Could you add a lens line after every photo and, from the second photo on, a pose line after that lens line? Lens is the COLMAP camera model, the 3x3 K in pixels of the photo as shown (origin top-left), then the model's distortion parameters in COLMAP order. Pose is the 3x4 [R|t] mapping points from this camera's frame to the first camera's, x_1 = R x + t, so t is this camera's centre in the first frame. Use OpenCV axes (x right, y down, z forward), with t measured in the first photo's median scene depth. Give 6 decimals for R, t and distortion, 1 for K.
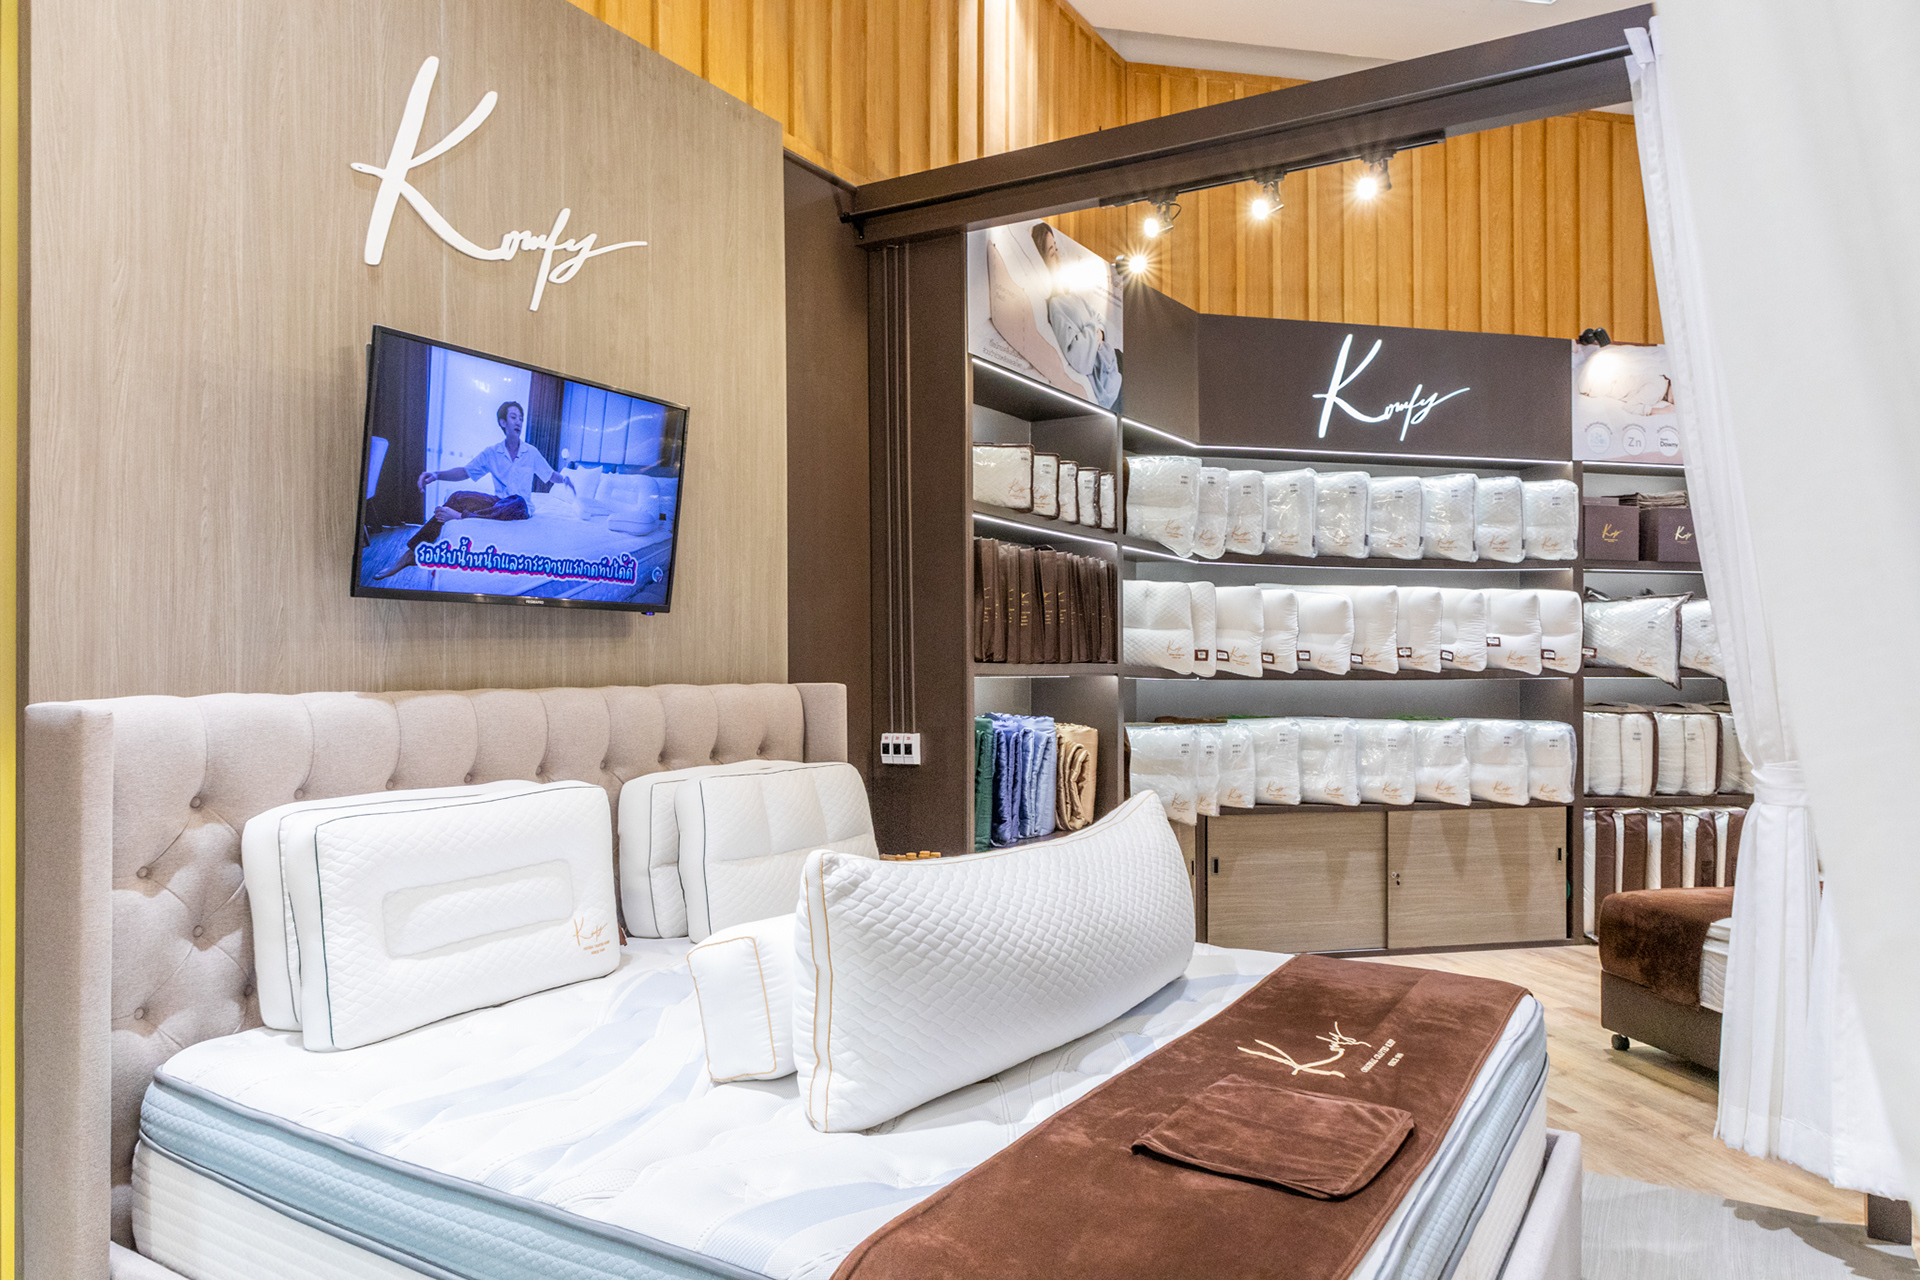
lens RADIAL K [[1286.6, 0, 958.6], [0, 1286.6, 644.8], [0, 0, 1]] dist [0.005319, -0.002586]
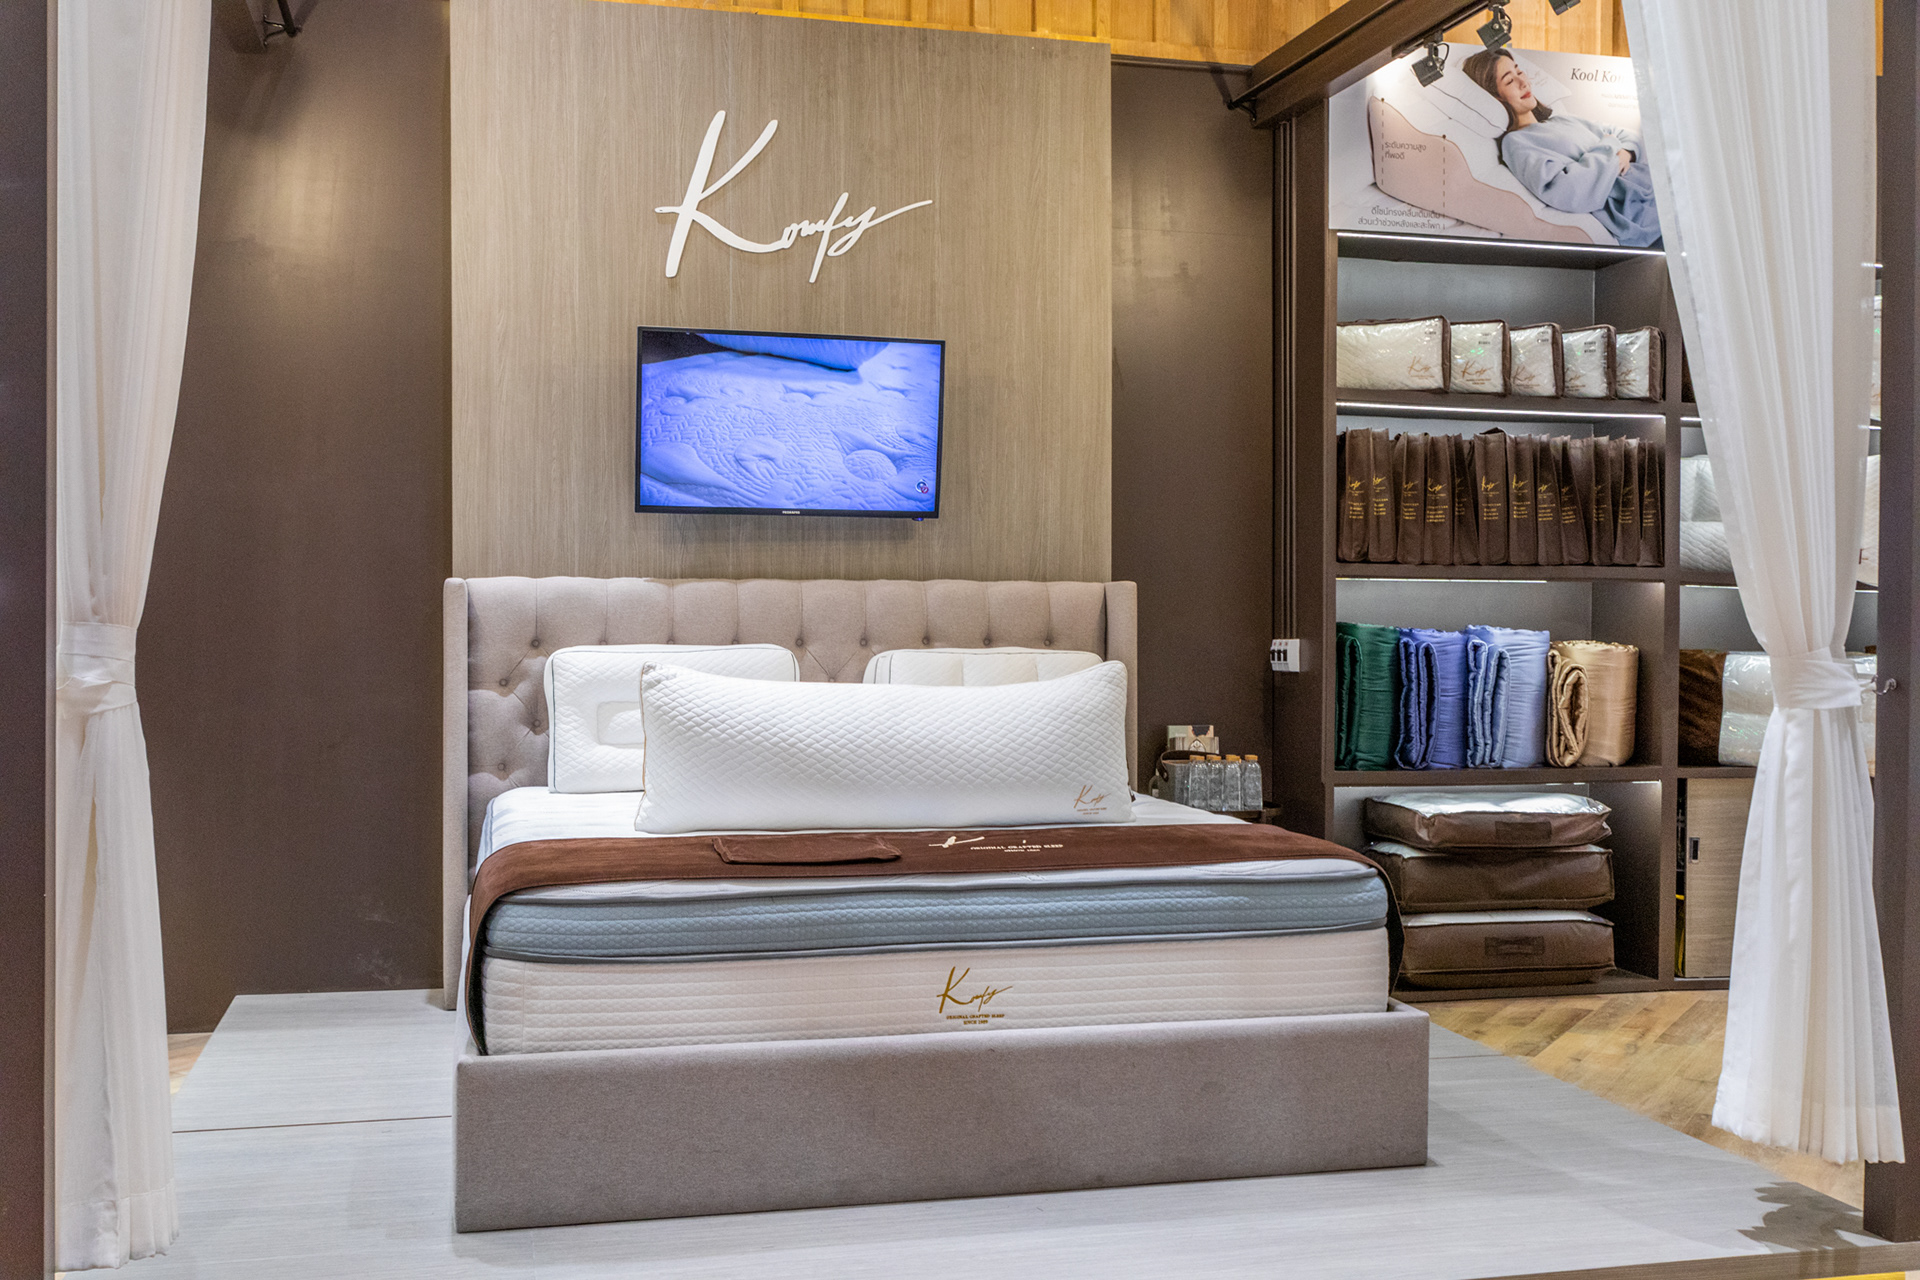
lens RADIAL K [[1942.2, 0, 959.5], [0, 1942.2, 635.1], [0, 0, 1]] dist [0.033135, 0.000000]
pose [[0.714074, 0.011218, -0.699980, 1.154700], [0.006102, 0.999734, 0.022247, 0.047665], [0.700043, -0.020157, 0.713816, -0.282264]]
